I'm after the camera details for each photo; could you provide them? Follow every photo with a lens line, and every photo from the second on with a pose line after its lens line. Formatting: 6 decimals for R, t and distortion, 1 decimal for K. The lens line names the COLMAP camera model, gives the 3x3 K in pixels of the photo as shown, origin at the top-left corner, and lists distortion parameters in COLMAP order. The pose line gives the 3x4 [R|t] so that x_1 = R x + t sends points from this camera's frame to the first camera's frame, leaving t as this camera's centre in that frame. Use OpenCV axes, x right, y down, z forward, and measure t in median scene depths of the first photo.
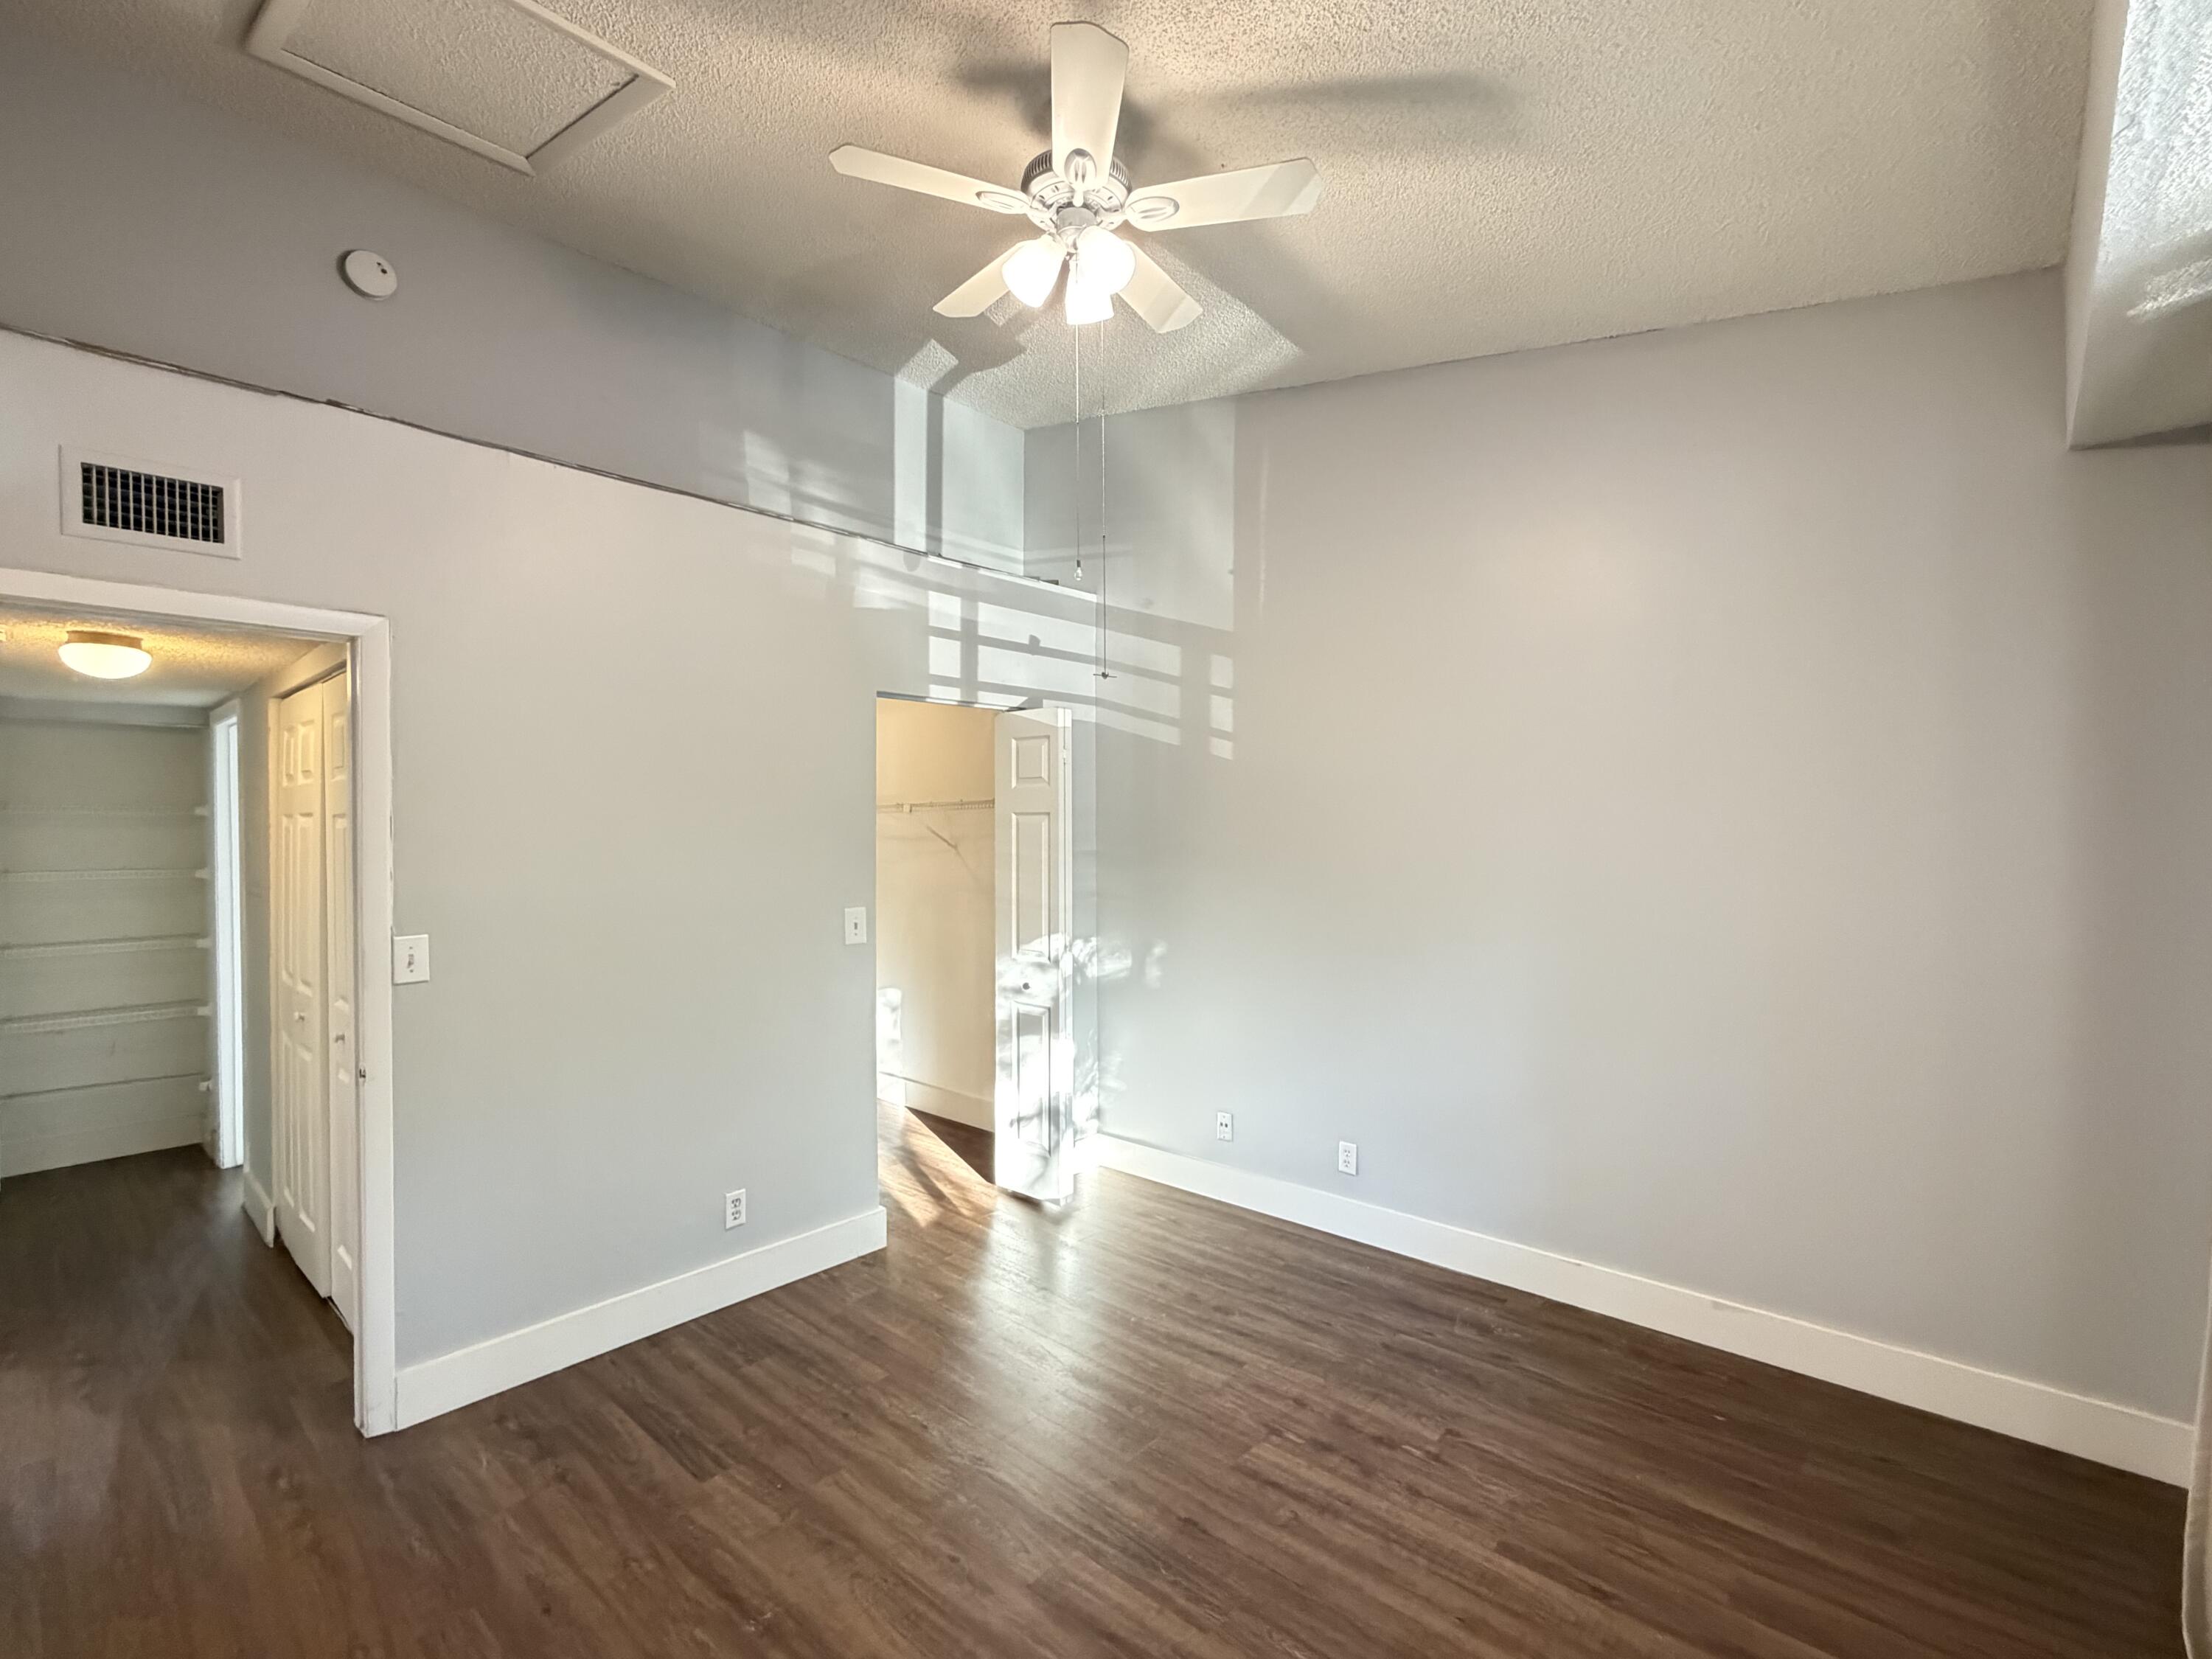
lens RADIAL K [[994.4, 0, 1101.6], [0, 994.4, 826.7], [0, 0, 1]] dist [-0.002773, -0.001430]
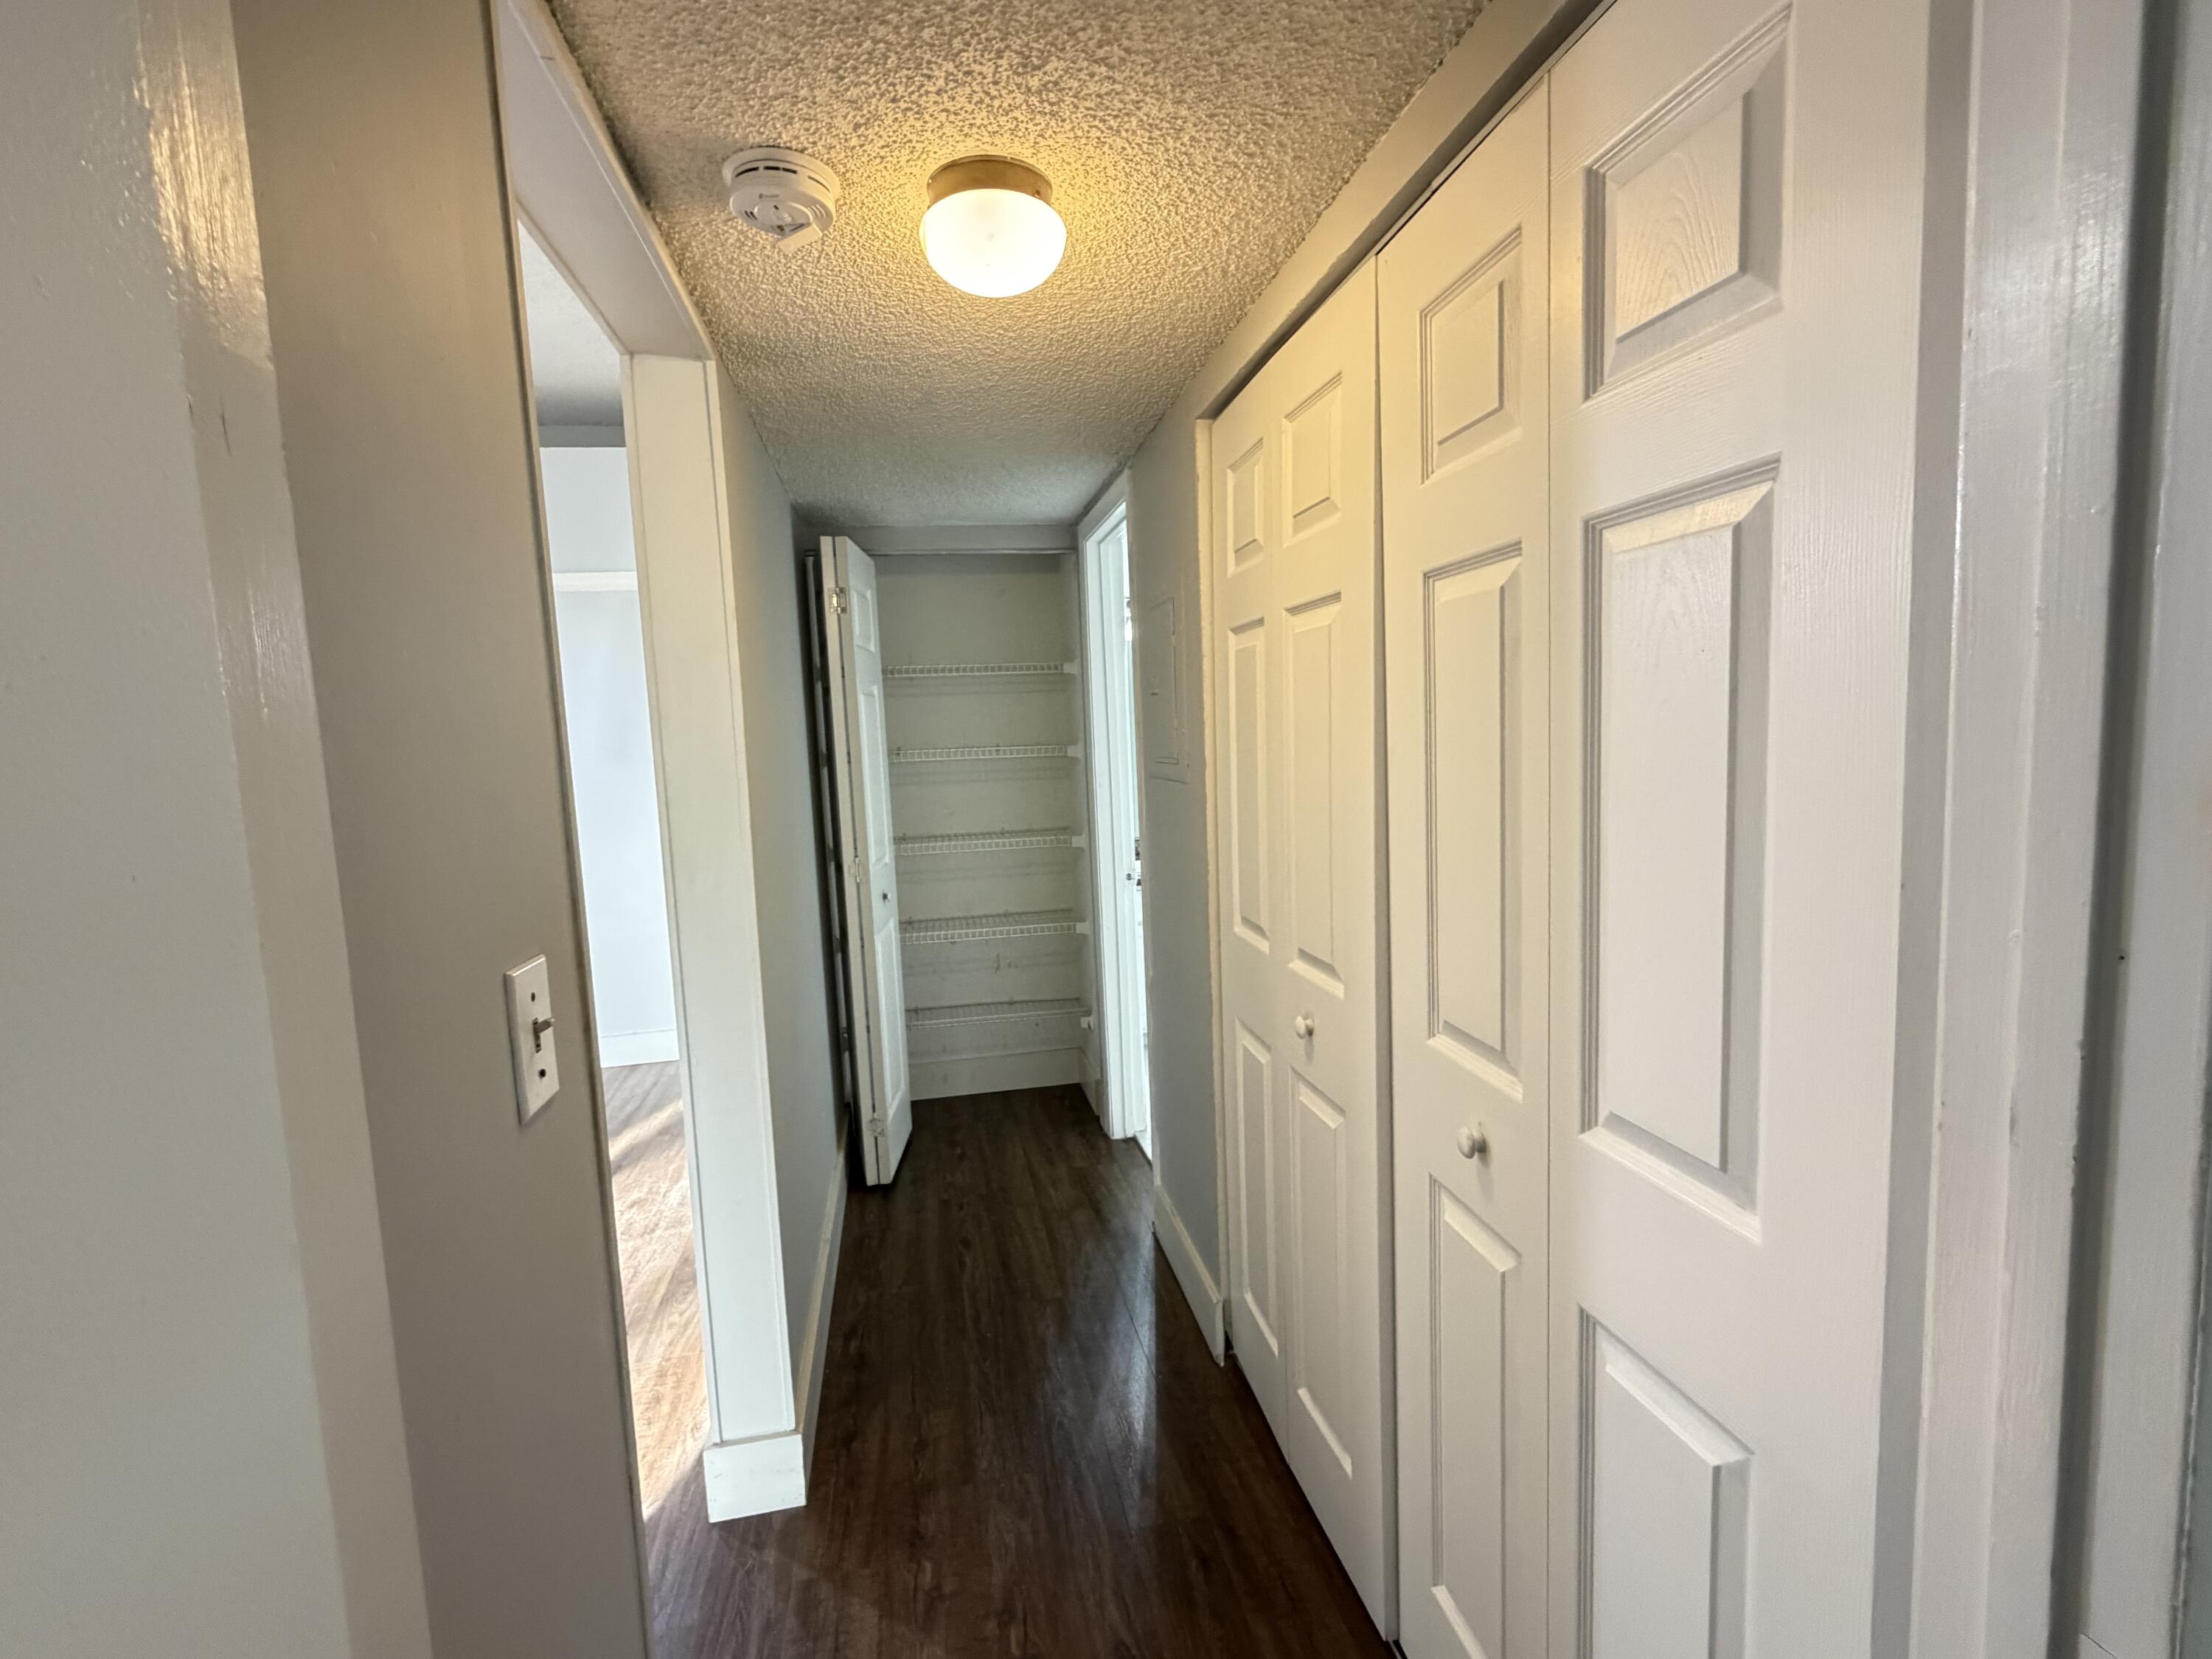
lens RADIAL K [[994.4, 0, 1105.2], [0, 994.4, 826.3], [0, 0, 1]] dist [-0.002773, -0.001430]
pose [[0.797143, 0.035951, -0.602719, -0.669462], [0.031499, 0.994390, 0.100974, 0.045803], [0.602968, -0.099476, 0.791539, 0.633377]]
